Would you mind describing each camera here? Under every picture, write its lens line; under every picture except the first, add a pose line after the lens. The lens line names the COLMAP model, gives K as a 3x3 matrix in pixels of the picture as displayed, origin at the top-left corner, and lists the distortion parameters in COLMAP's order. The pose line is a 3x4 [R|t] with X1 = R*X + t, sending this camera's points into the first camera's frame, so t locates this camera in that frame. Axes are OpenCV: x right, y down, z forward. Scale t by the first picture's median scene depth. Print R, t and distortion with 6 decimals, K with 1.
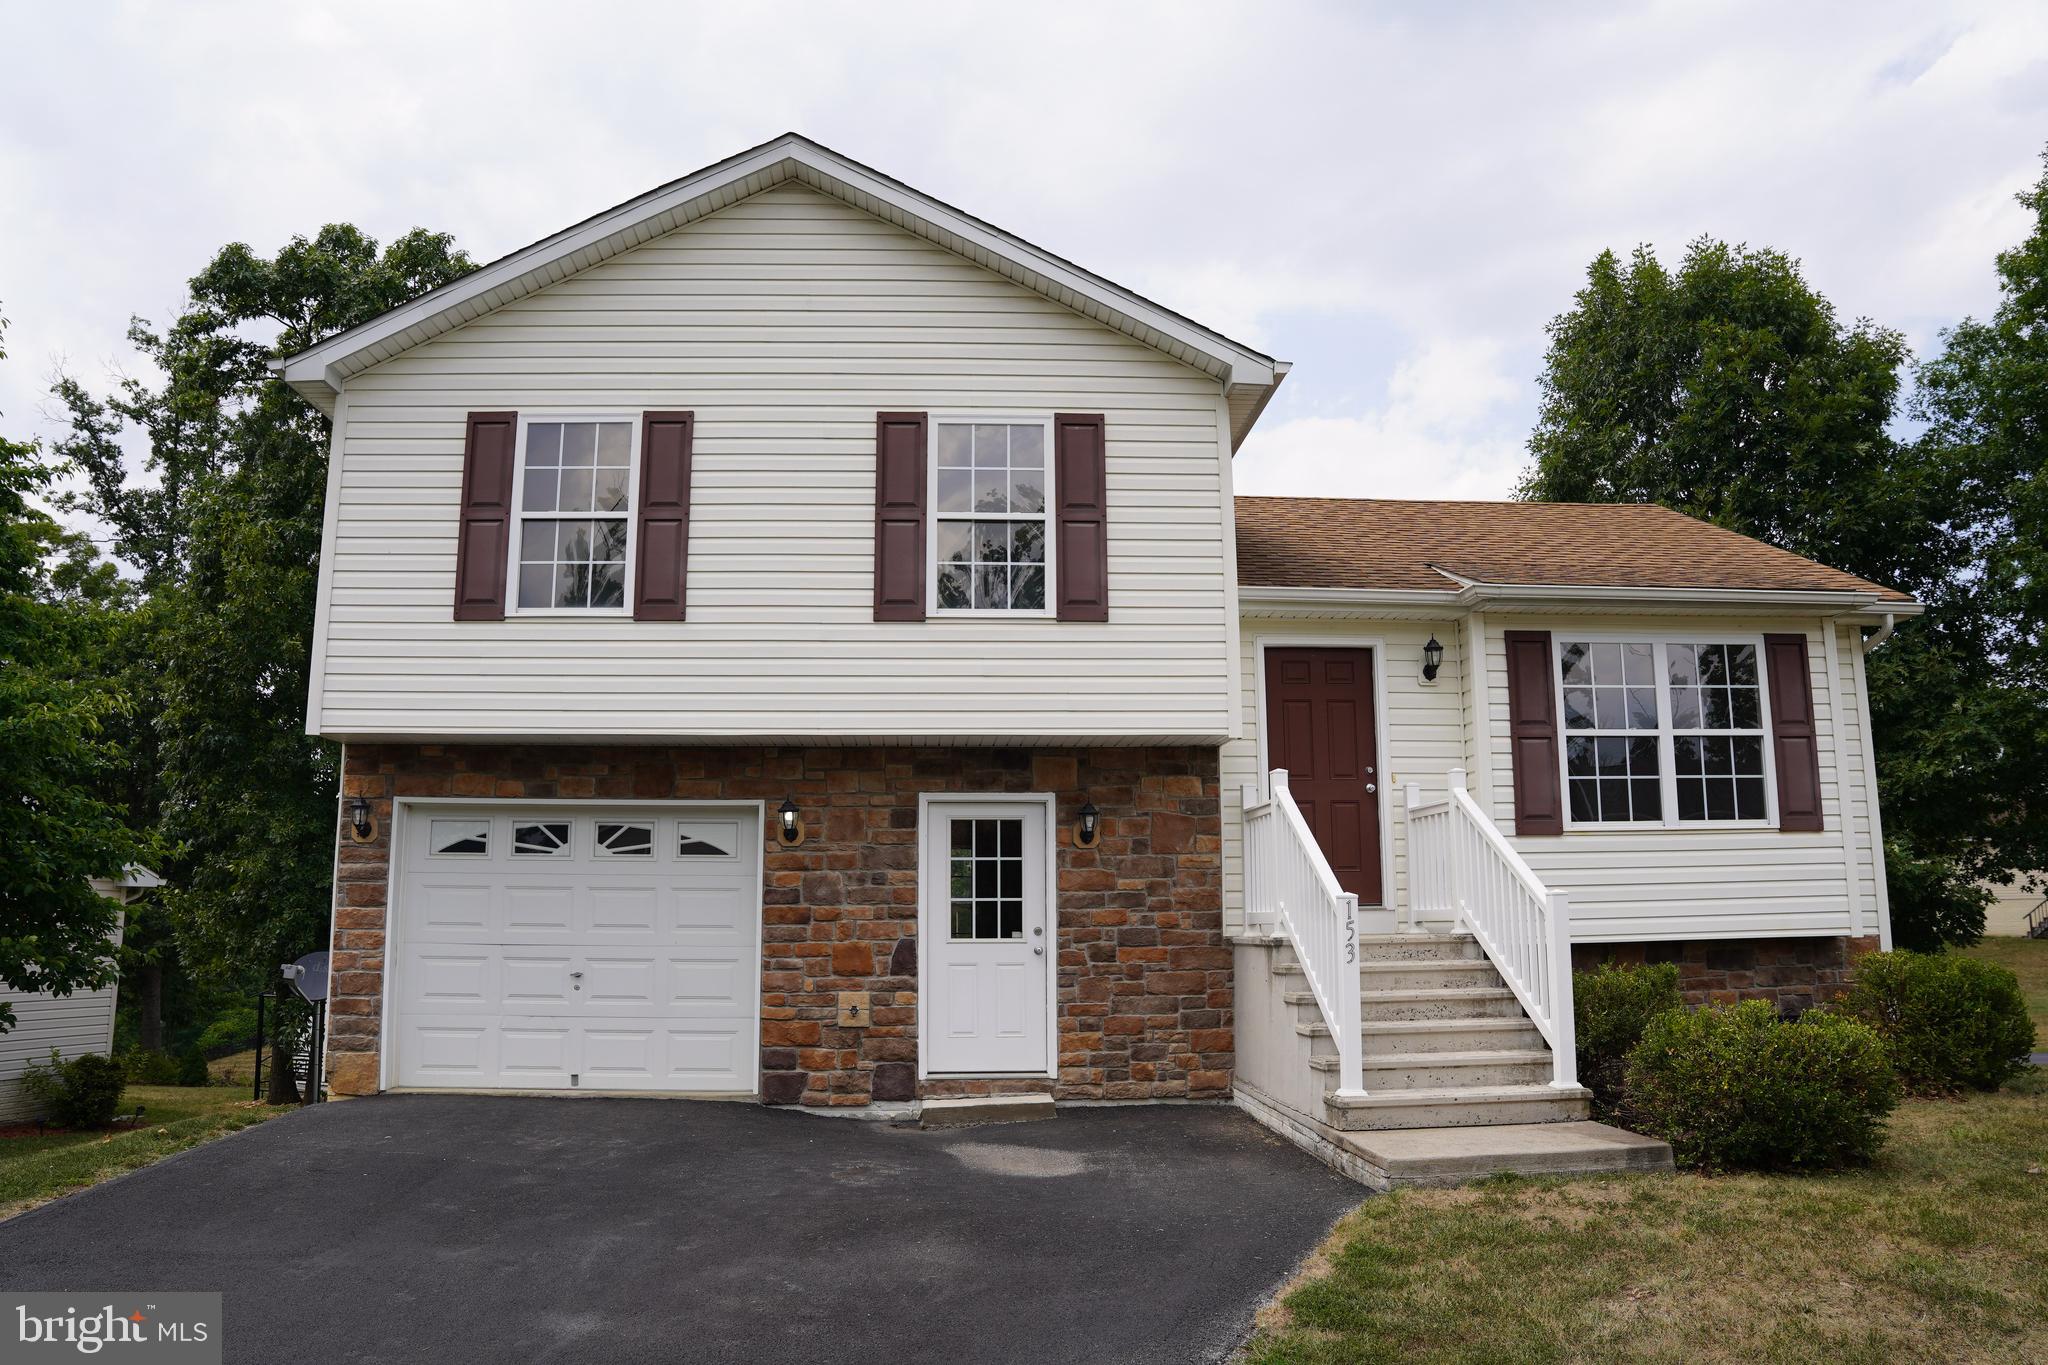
lens RADIAL K [[1414.2, 0, 1021.7], [0, 1414.2, 682.8], [0, 0, 1]] dist [-0.170108, 0.119294]
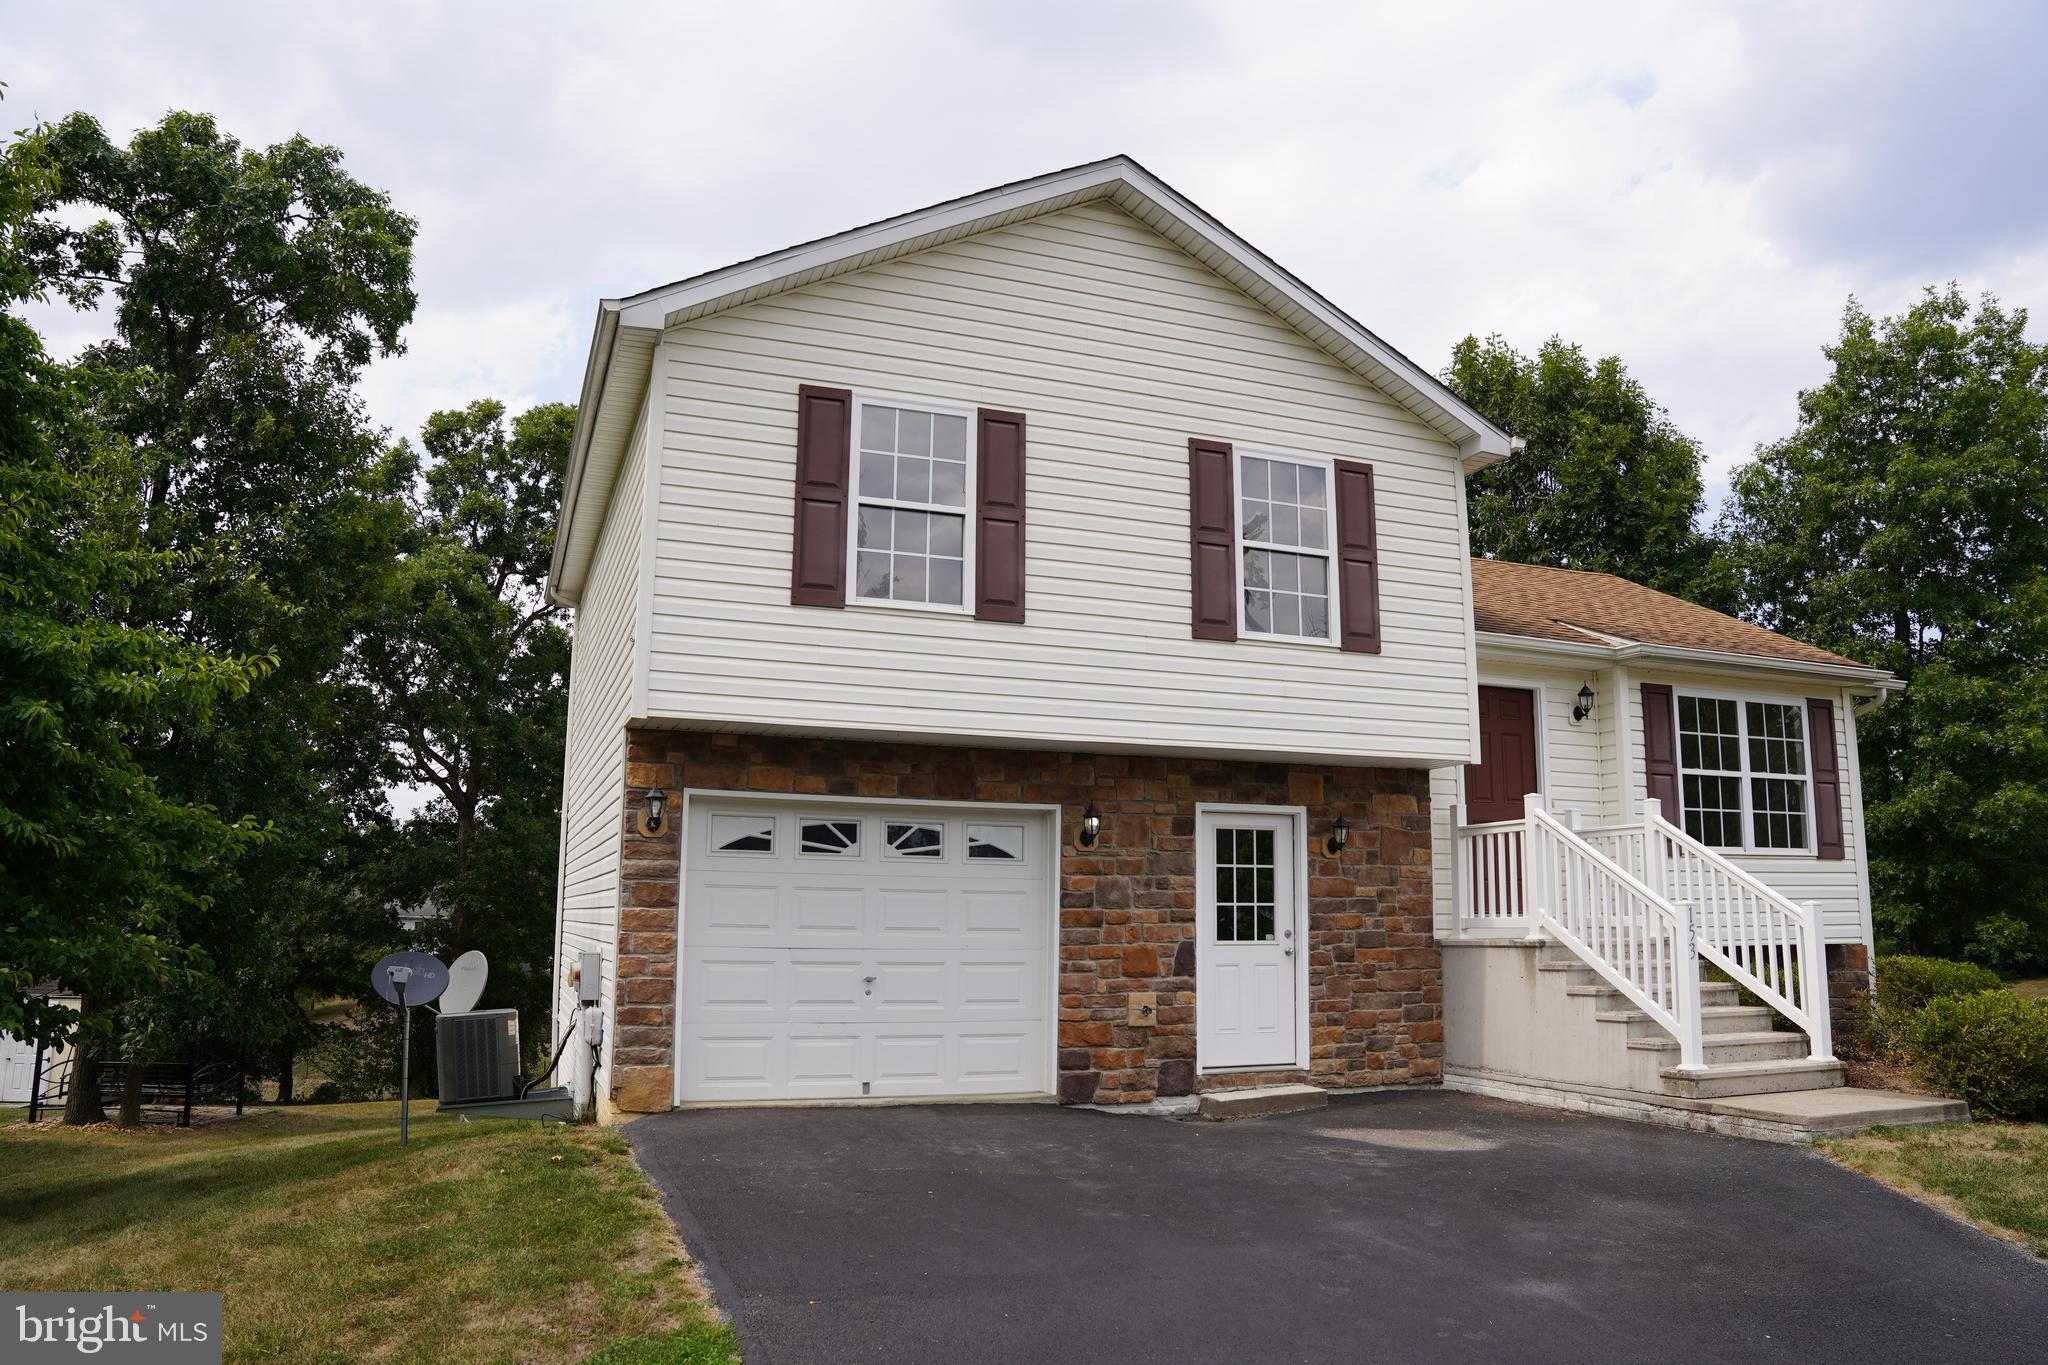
lens RADIAL K [[1414.2, 0, 1013.8], [0, 1414.2, 683.3], [0, 0, 1]] dist [-0.170108, 0.119294]
pose [[0.954293, 0.062948, 0.292168, -0.523644], [-0.062670, 0.997981, -0.010319, 0.008606], [-0.292228, -0.008463, 0.956311, 0.035906]]
